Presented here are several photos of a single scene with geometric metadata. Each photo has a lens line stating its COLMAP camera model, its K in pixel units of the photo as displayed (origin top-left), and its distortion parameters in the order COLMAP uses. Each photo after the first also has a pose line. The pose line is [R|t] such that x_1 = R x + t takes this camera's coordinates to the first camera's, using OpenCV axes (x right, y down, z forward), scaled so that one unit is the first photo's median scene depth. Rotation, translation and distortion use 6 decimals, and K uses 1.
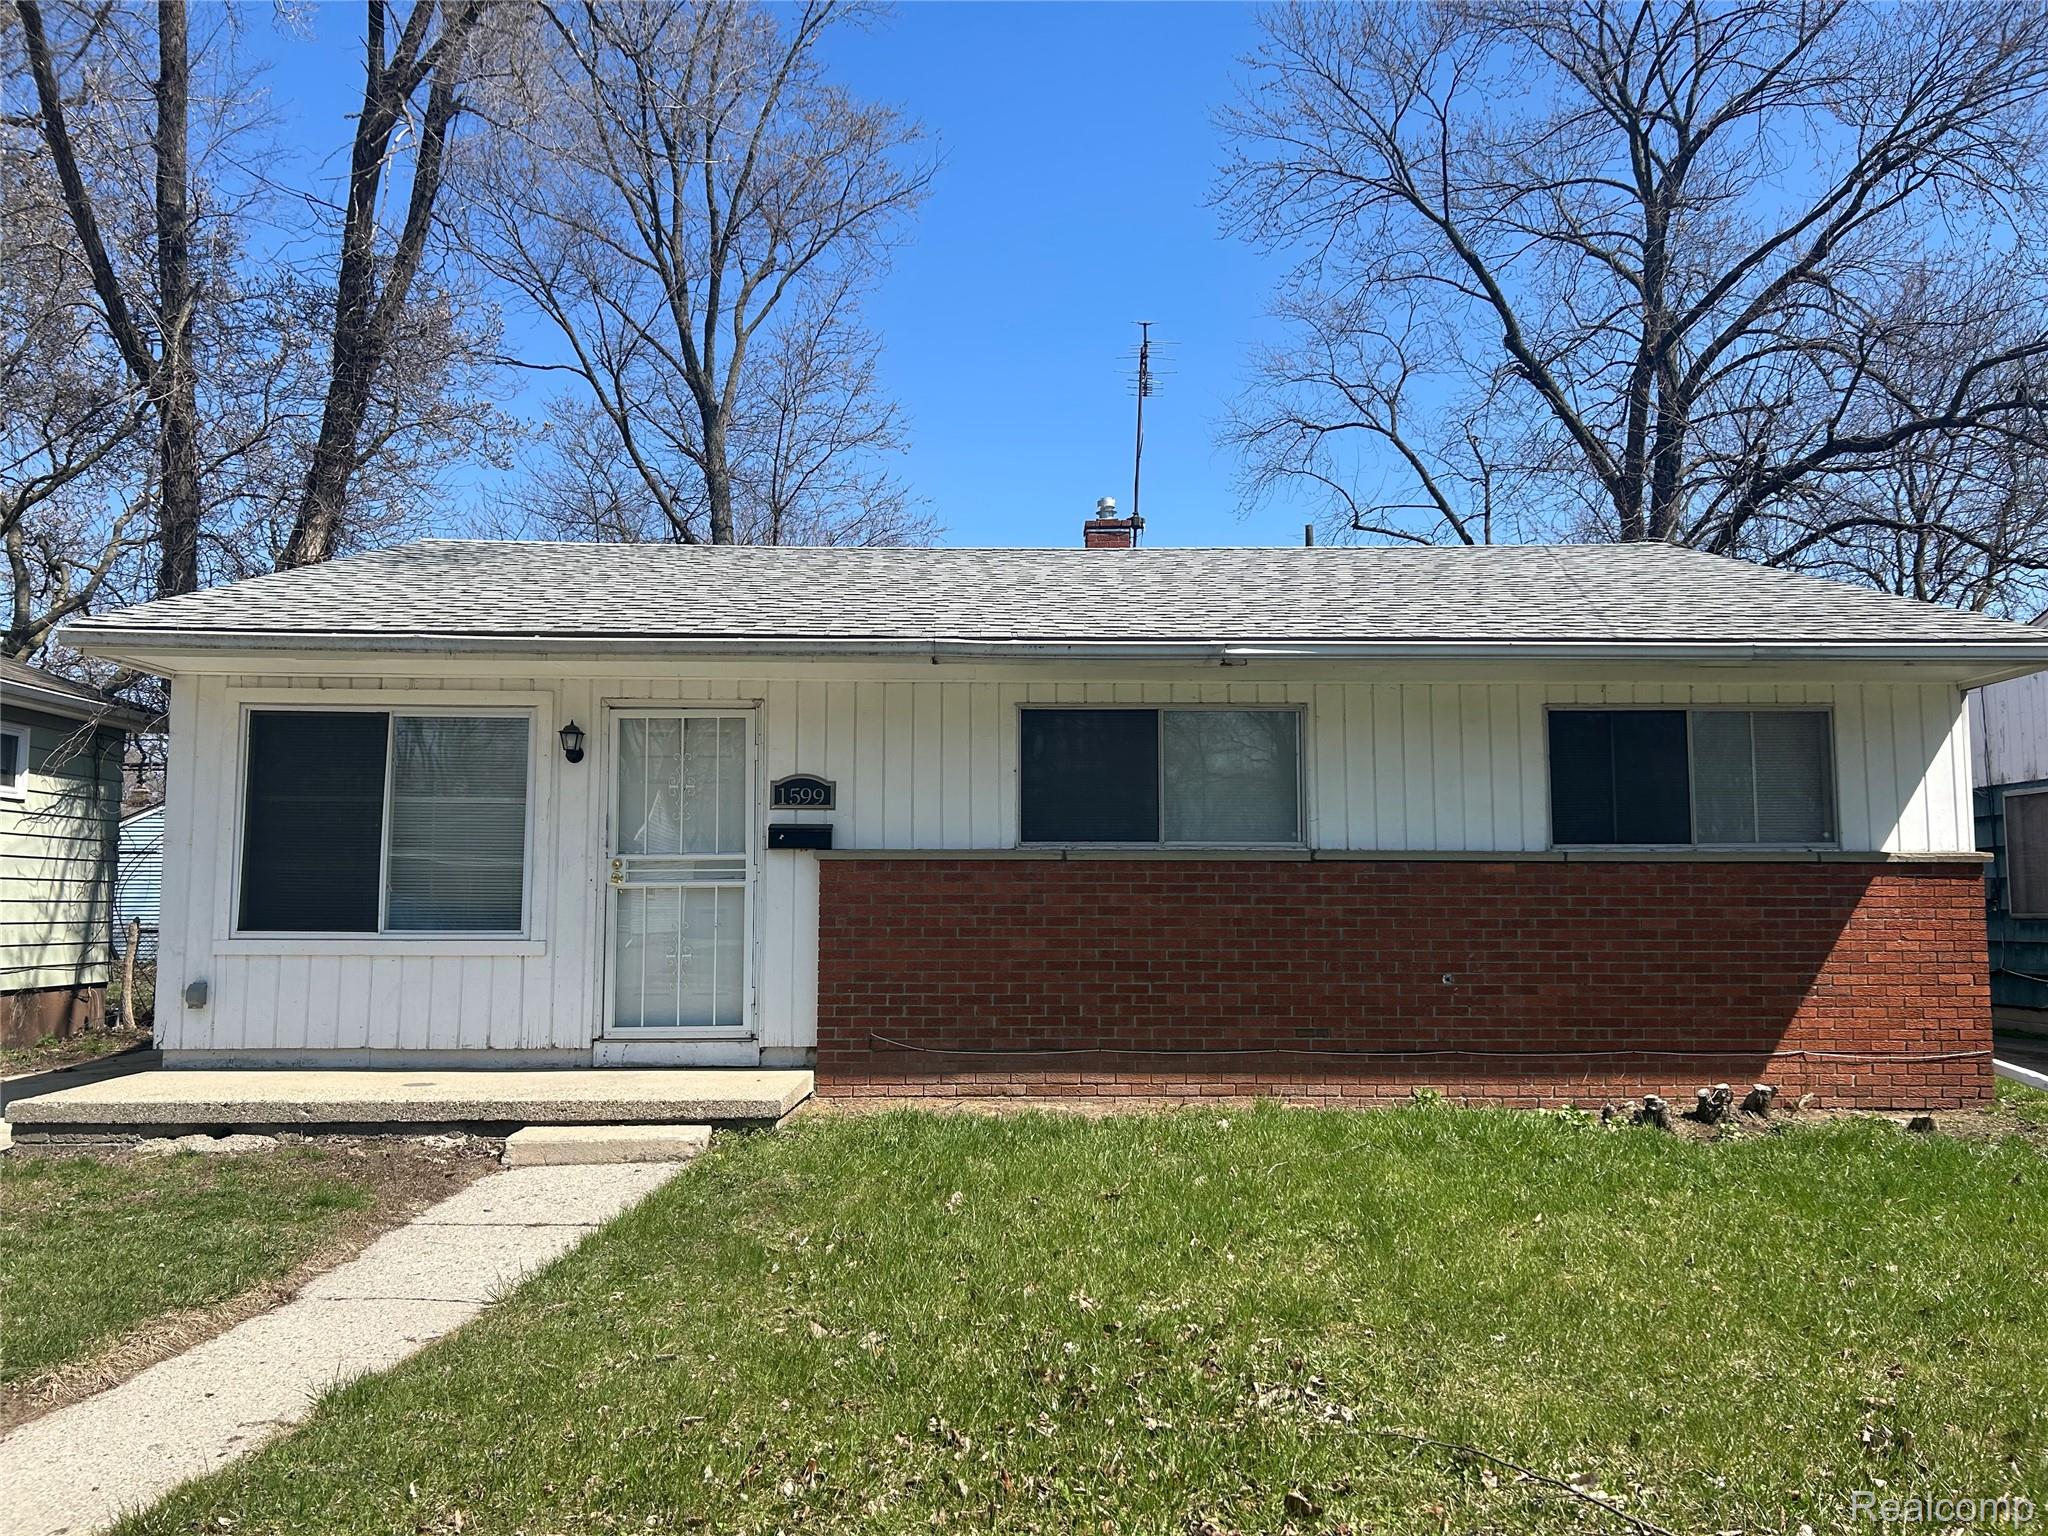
lens RADIAL K [[1539.1, 0, 1023.7], [0, 1539.1, 767.2], [0, 0, 1]] dist [0.021950, -0.023673]
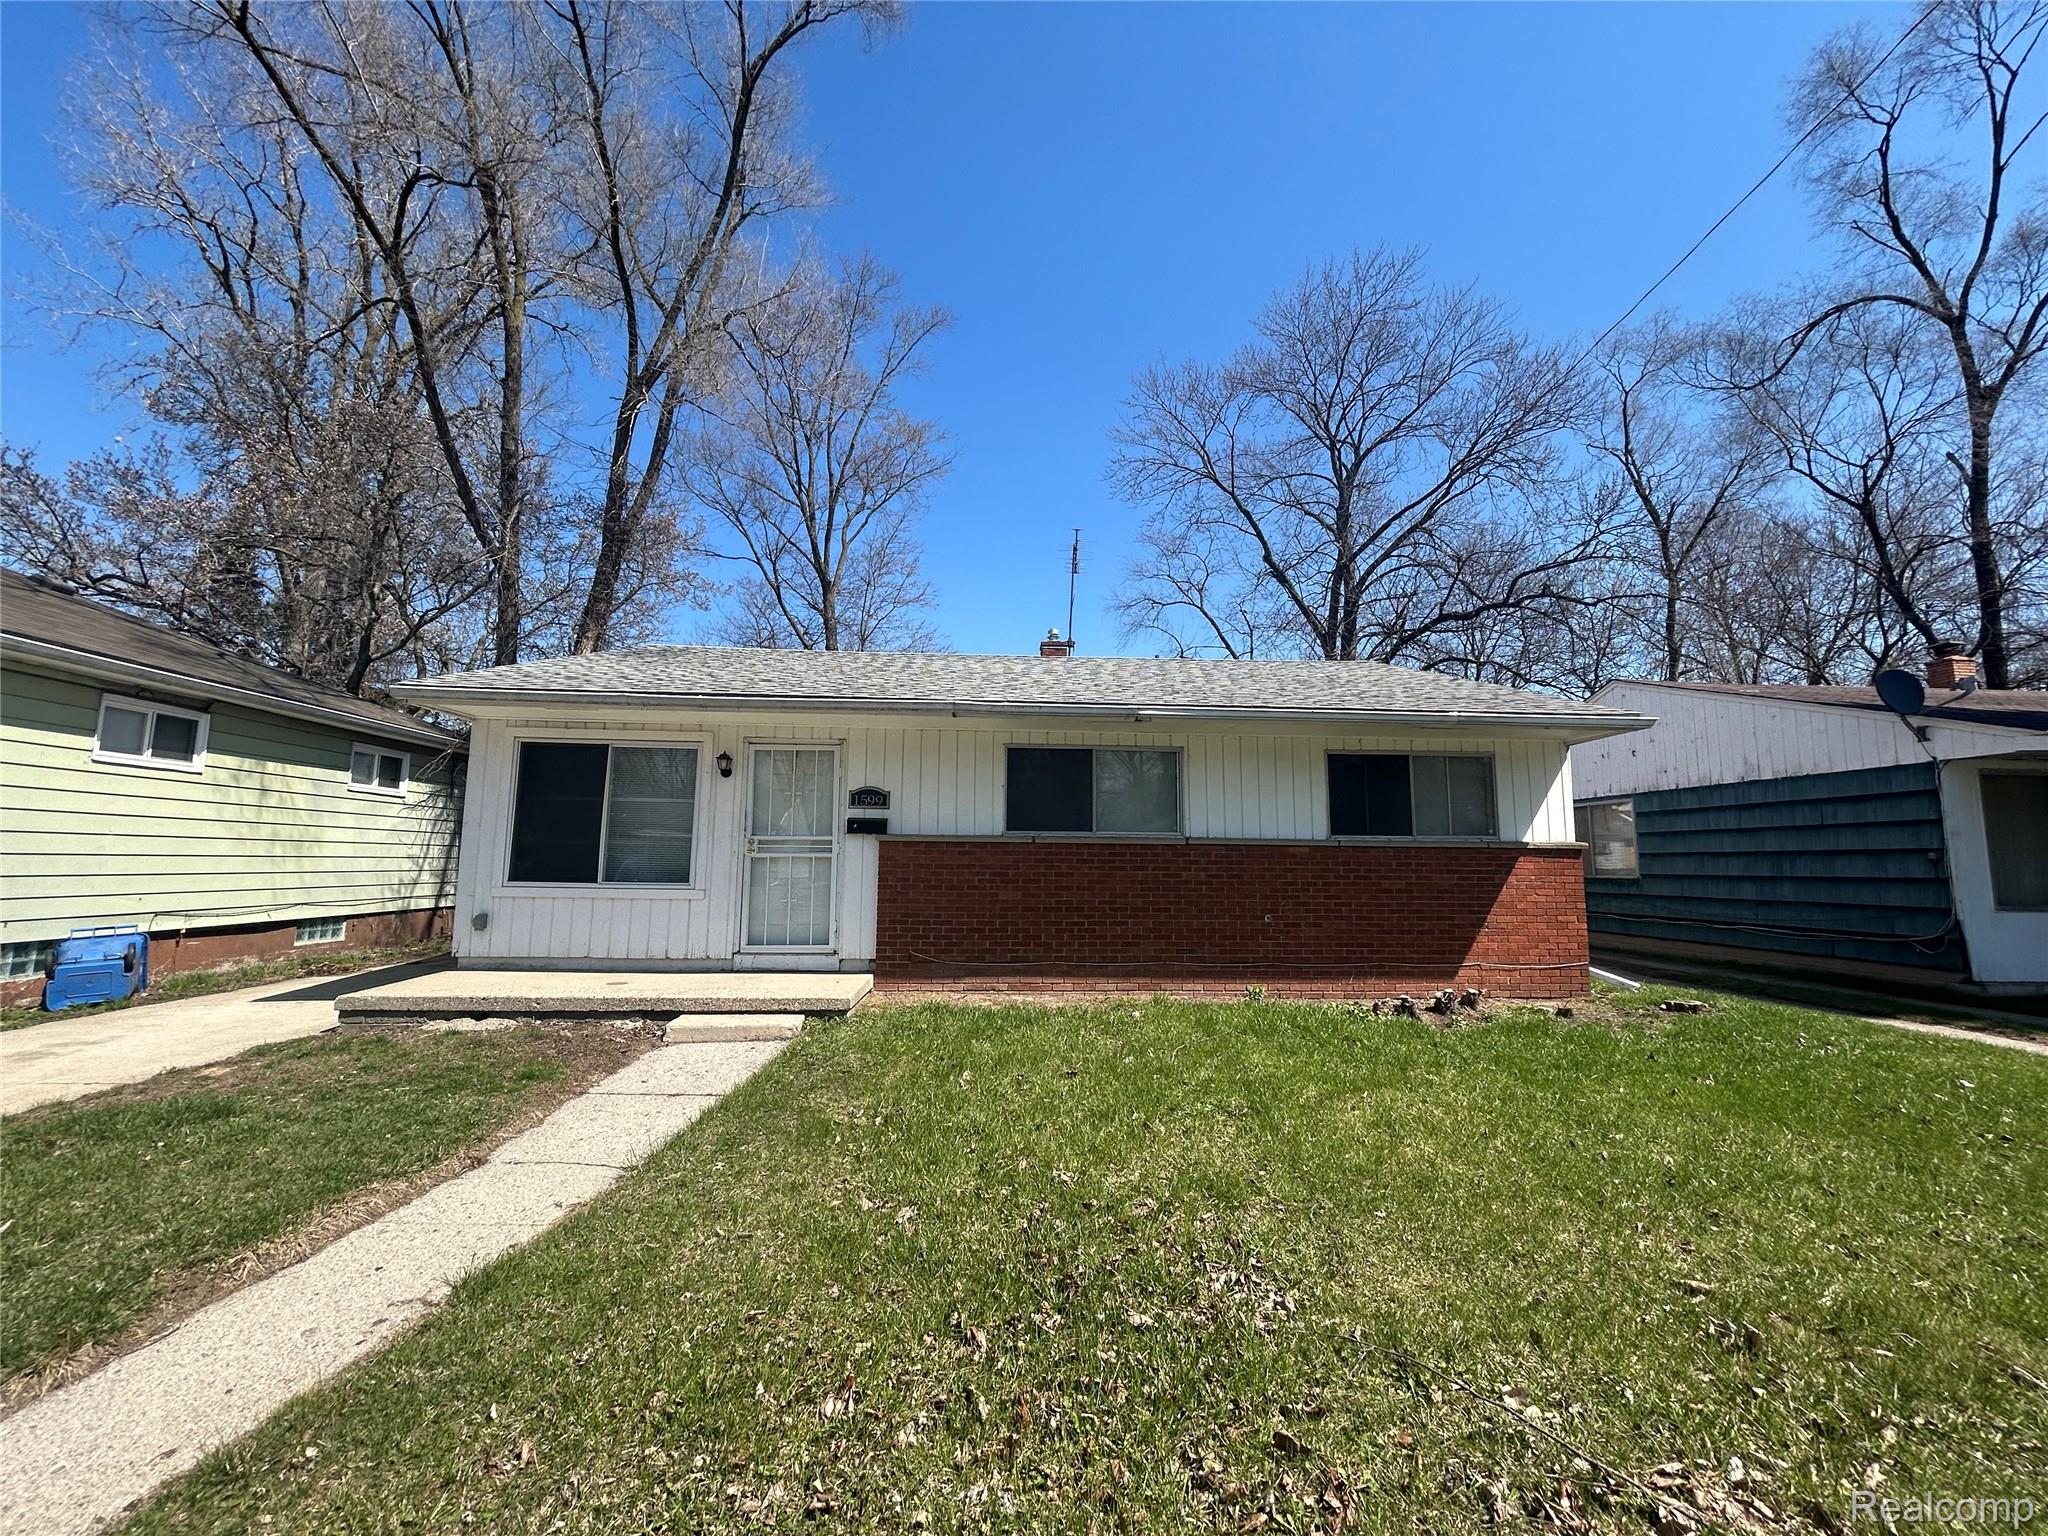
lens RADIAL K [[817.2, 0, 1028.1], [0, 817.2, 761.4], [0, 0, 1]] dist [-0.009260, 0.000239]
pose [[0.999096, 0.014231, 0.040053, -0.014087], [-0.012975, 0.999421, -0.031444, 0.002956], [-0.040477, 0.030896, 0.998703, 0.146672]]
